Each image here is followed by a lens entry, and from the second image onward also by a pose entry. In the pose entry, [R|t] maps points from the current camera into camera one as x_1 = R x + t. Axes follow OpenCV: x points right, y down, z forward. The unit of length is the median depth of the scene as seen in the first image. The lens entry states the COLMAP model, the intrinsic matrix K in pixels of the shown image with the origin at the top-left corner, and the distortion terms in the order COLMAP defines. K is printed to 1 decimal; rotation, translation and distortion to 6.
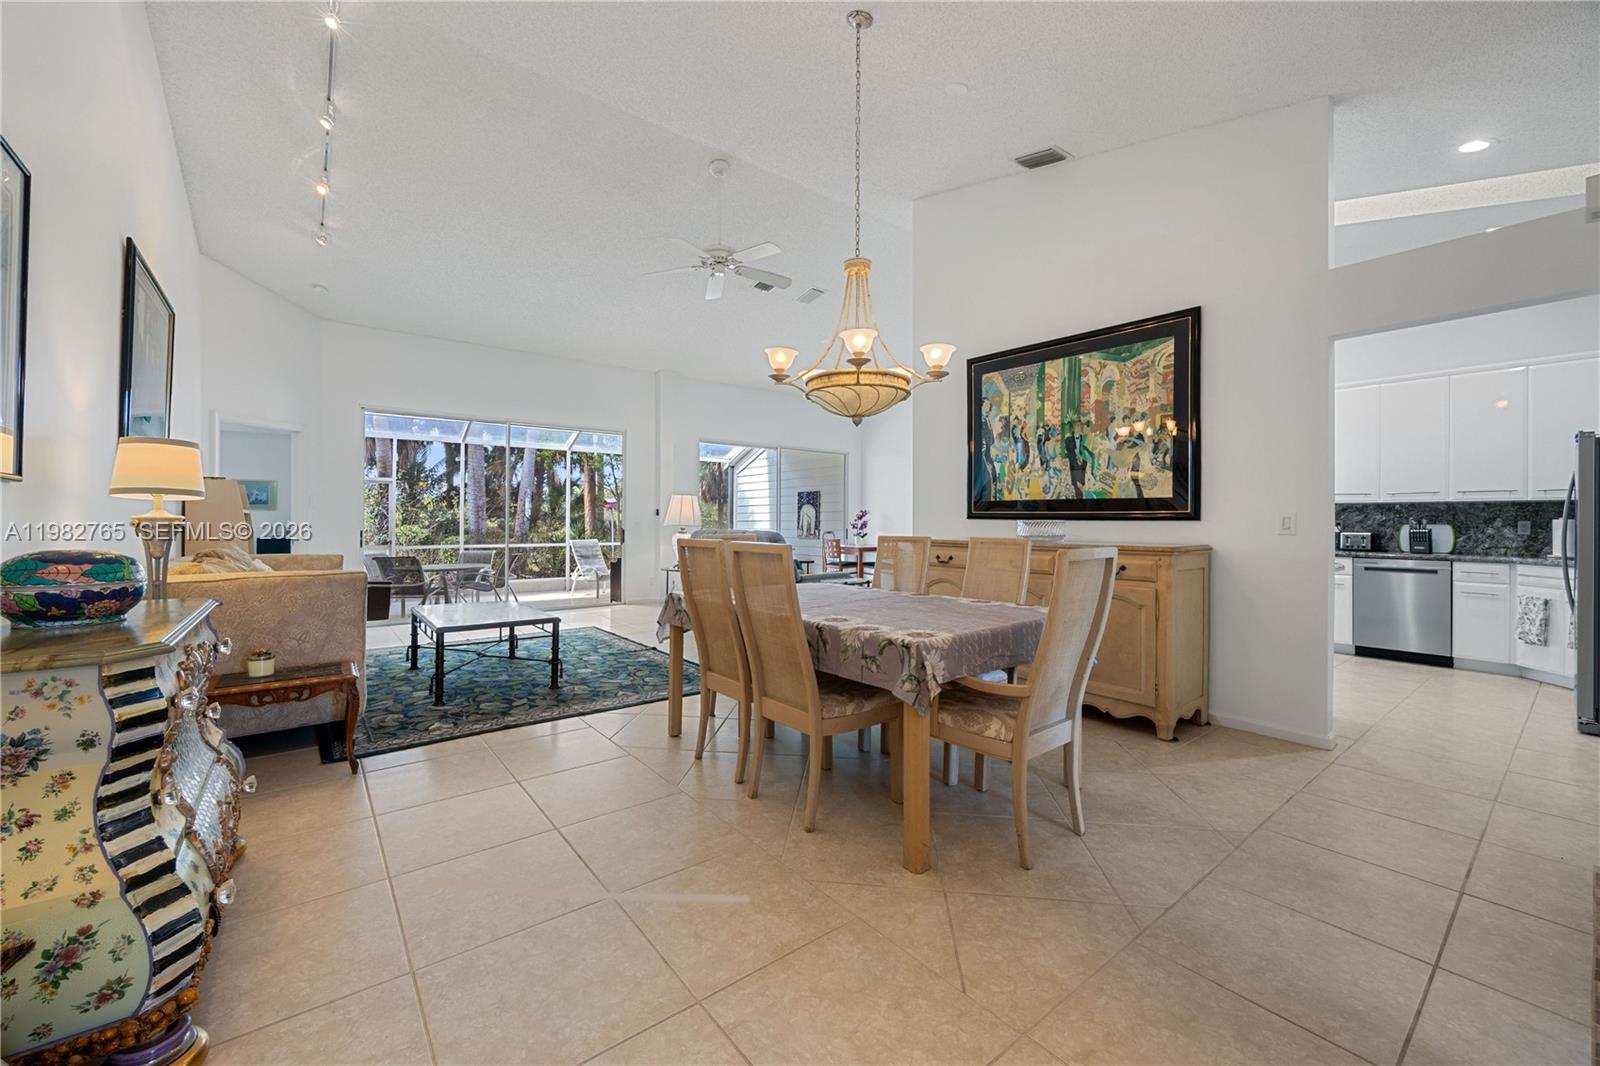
lens RADIAL K [[623.4, 0, 806.9], [0, 623.4, 526.7], [0, 0, 1]] dist [-0.003479, -0.000285]
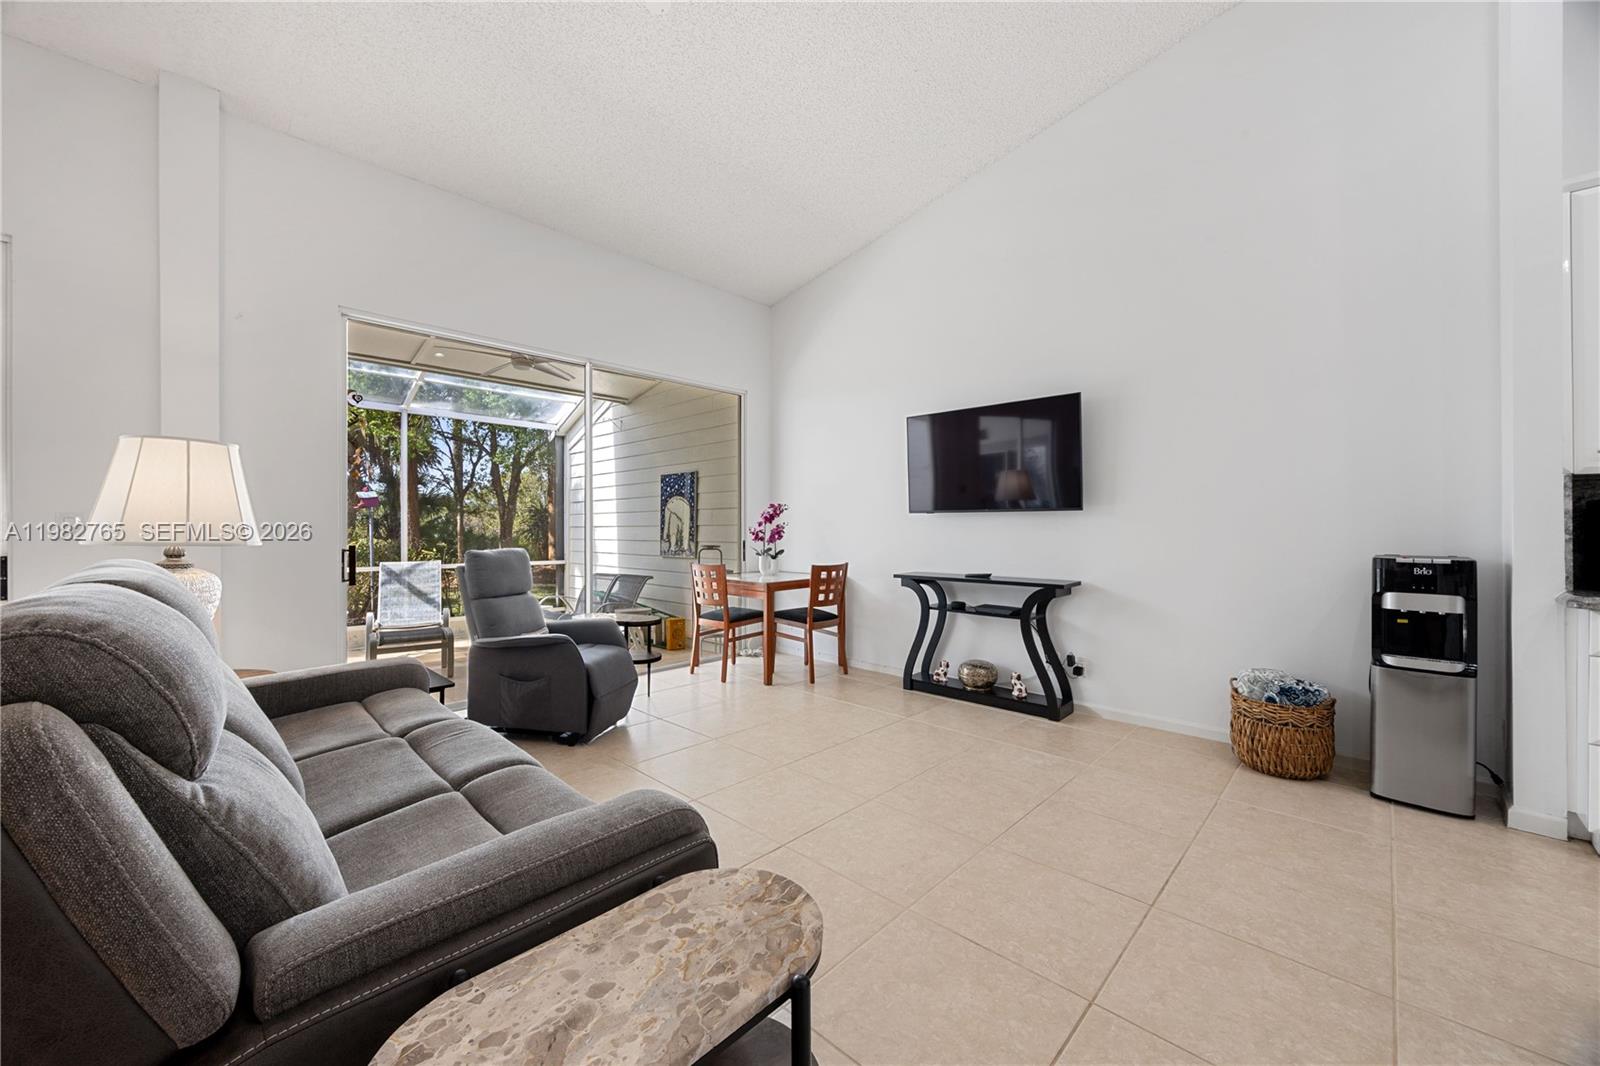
lens RADIAL K [[623.4, 0, 806.8], [0, 623.4, 523.9], [0, 0, 1]] dist [-0.003479, -0.000285]
pose [[0.991453, -0.007564, 0.130249, 0.054484], [0.009036, 0.999902, -0.010716, -0.004964], [-0.130155, 0.011801, 0.991423, 0.546093]]
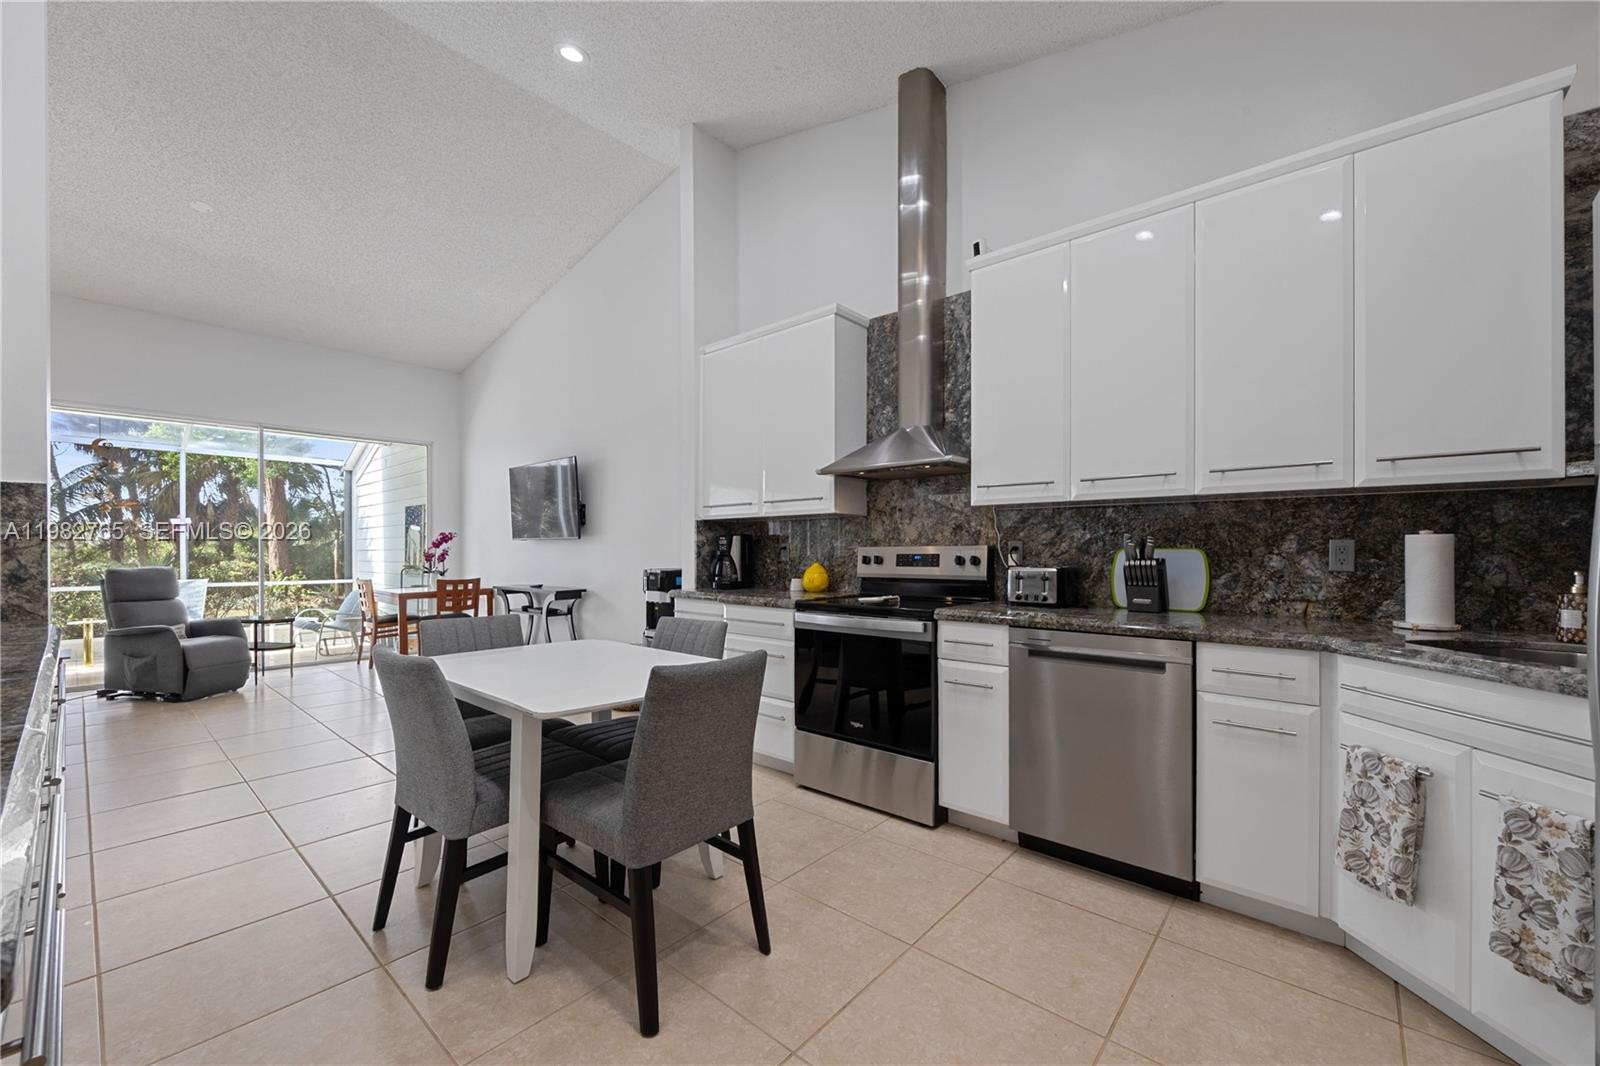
lens RADIAL K [[623.4, 0, 807.0], [0, 623.4, 558.7], [0, 0, 1]] dist [-0.003479, -0.000285]
pose [[0.981892, -0.010052, 0.189174, 0.364297], [0.008785, 0.999933, 0.007534, -0.001167], [-0.189237, -0.005735, 0.981915, 0.331692]]
